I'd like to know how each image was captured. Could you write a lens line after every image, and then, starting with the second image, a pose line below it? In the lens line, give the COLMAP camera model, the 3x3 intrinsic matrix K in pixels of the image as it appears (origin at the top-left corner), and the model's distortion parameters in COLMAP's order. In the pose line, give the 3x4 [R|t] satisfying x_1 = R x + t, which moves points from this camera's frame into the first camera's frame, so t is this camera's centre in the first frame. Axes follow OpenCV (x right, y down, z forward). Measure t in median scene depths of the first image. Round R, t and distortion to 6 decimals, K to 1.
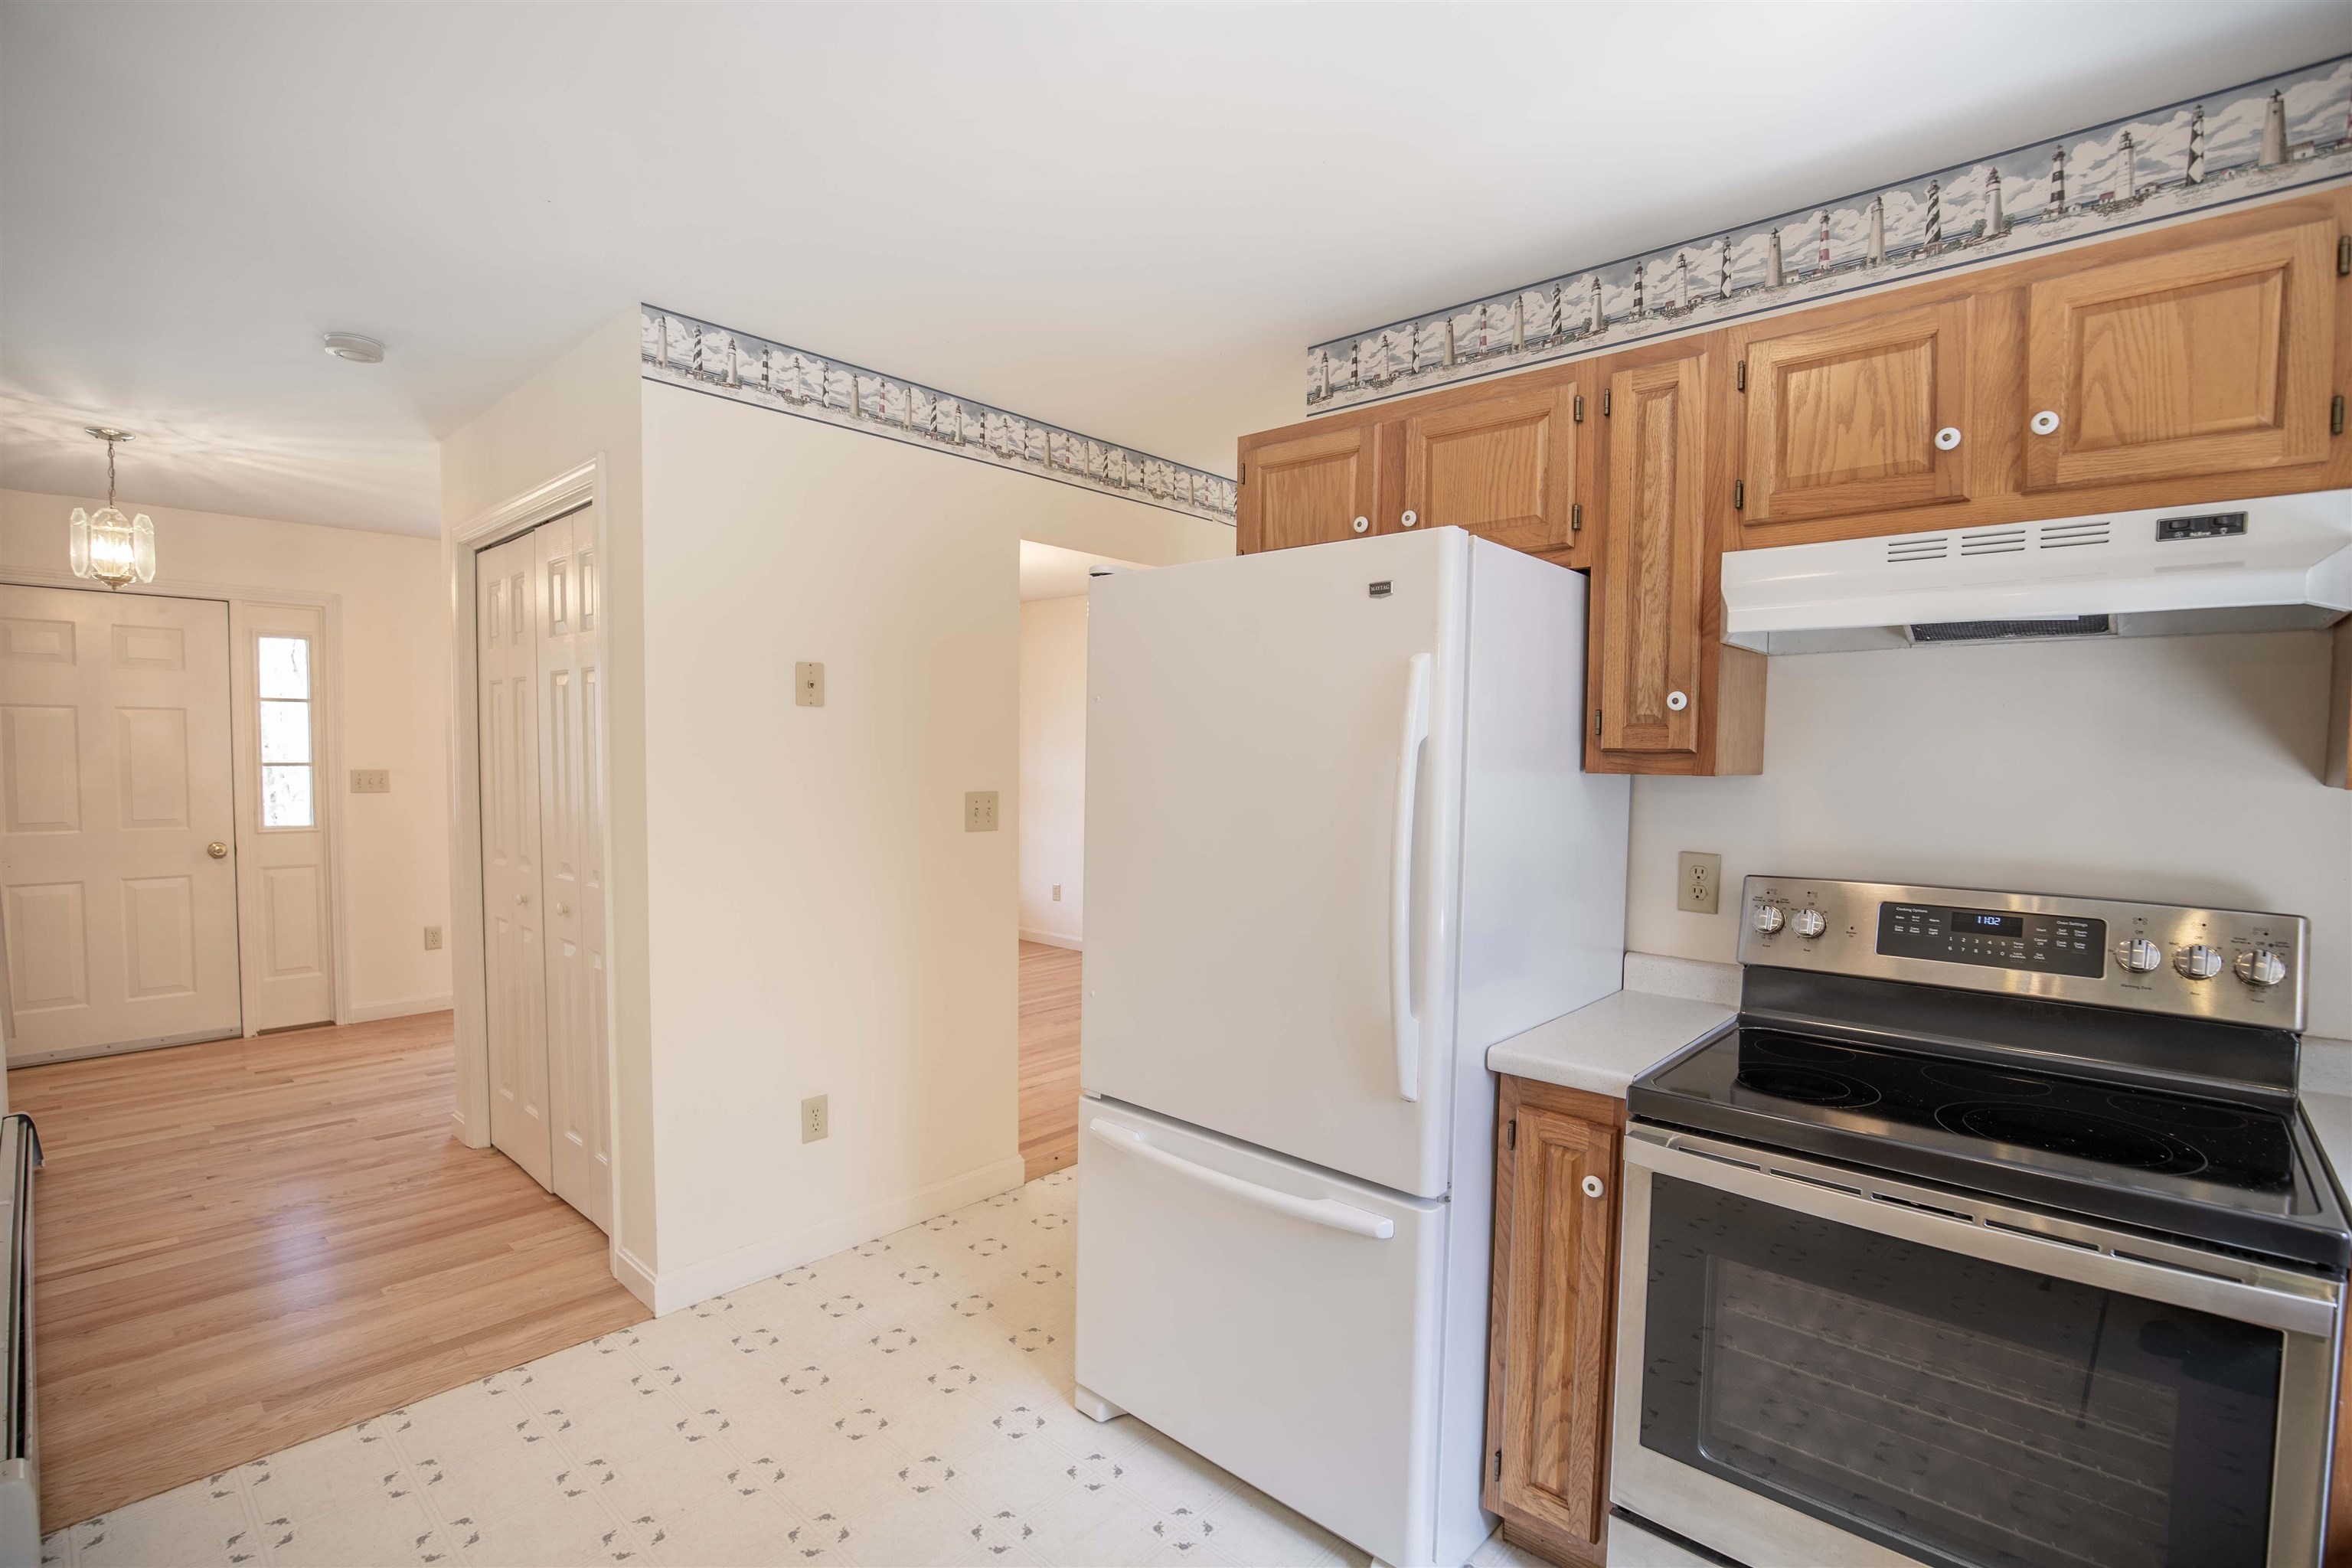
lens RADIAL K [[1101.6, 0, 1166.0], [0, 1101.6, 814.9], [0, 0, 1]] dist [-0.034670, 0.006361]
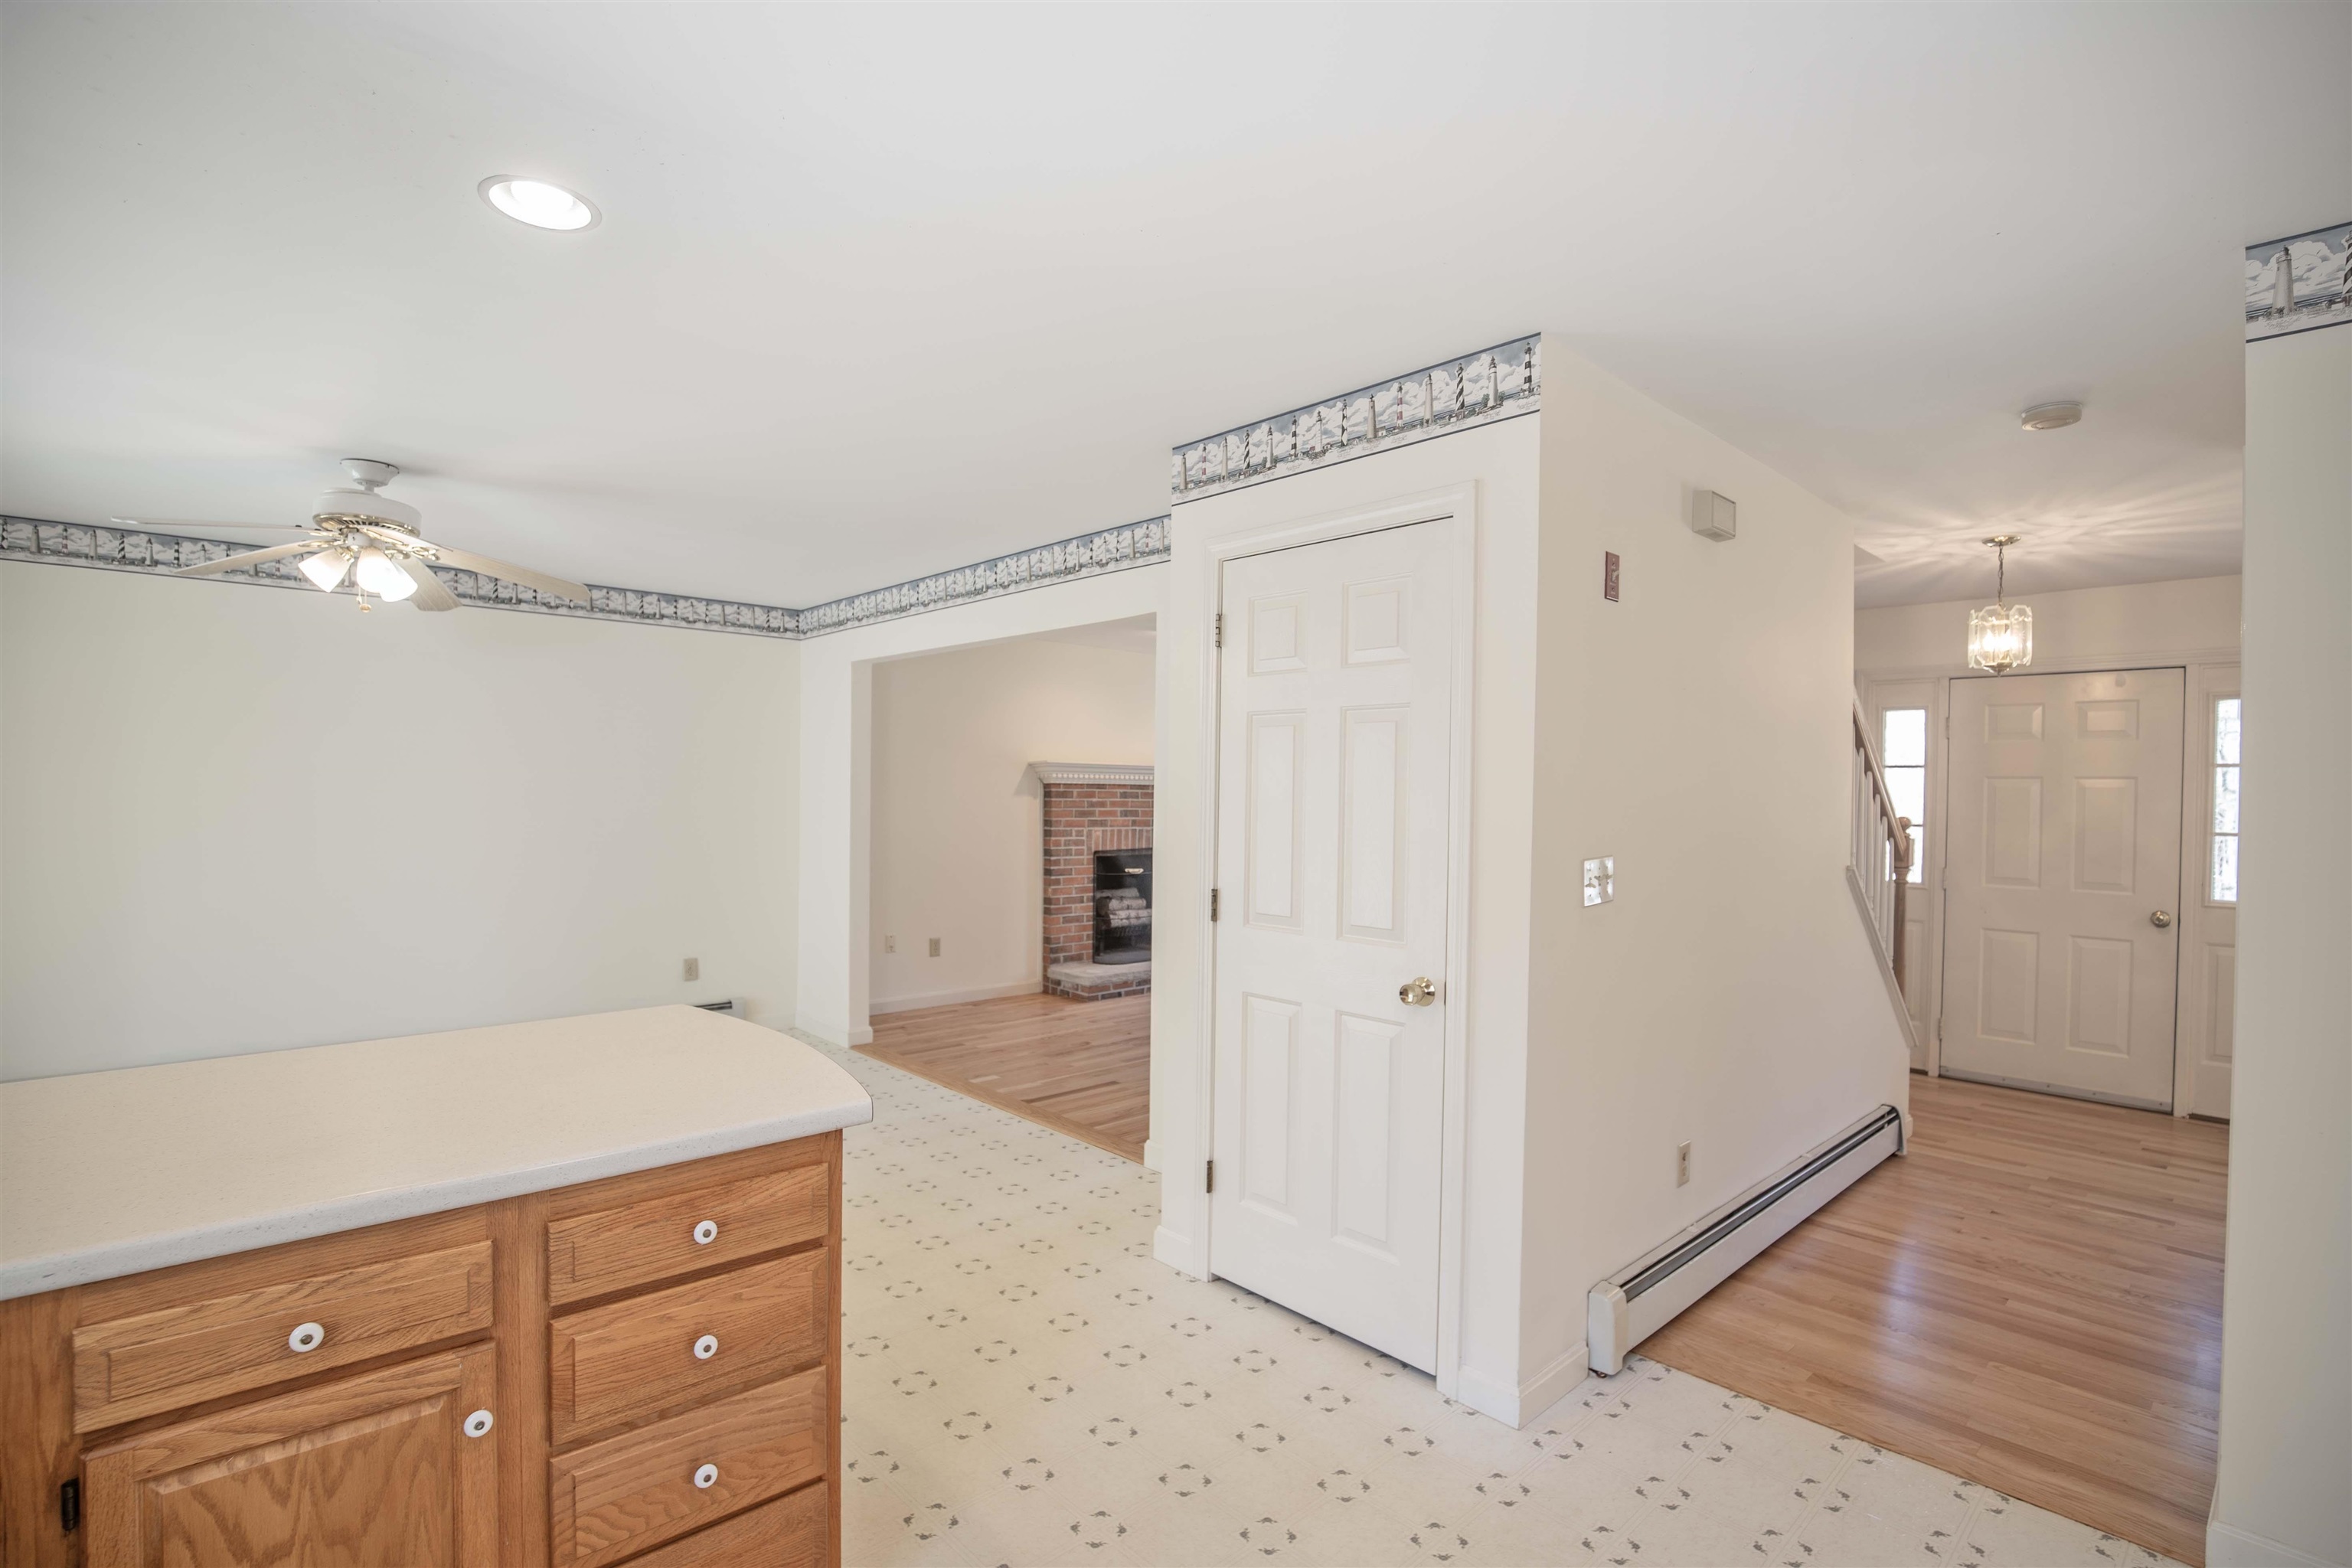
lens RADIAL K [[1101.6, 0, 1181.1], [0, 1101.6, 787.3], [0, 0, 1]] dist [-0.034670, 0.006361]
pose [[-0.073974, -0.013479, -0.997169, 0.196147], [-0.080716, 0.996709, -0.007485, -0.009015], [0.993988, 0.079933, -0.074818, 0.189303]]
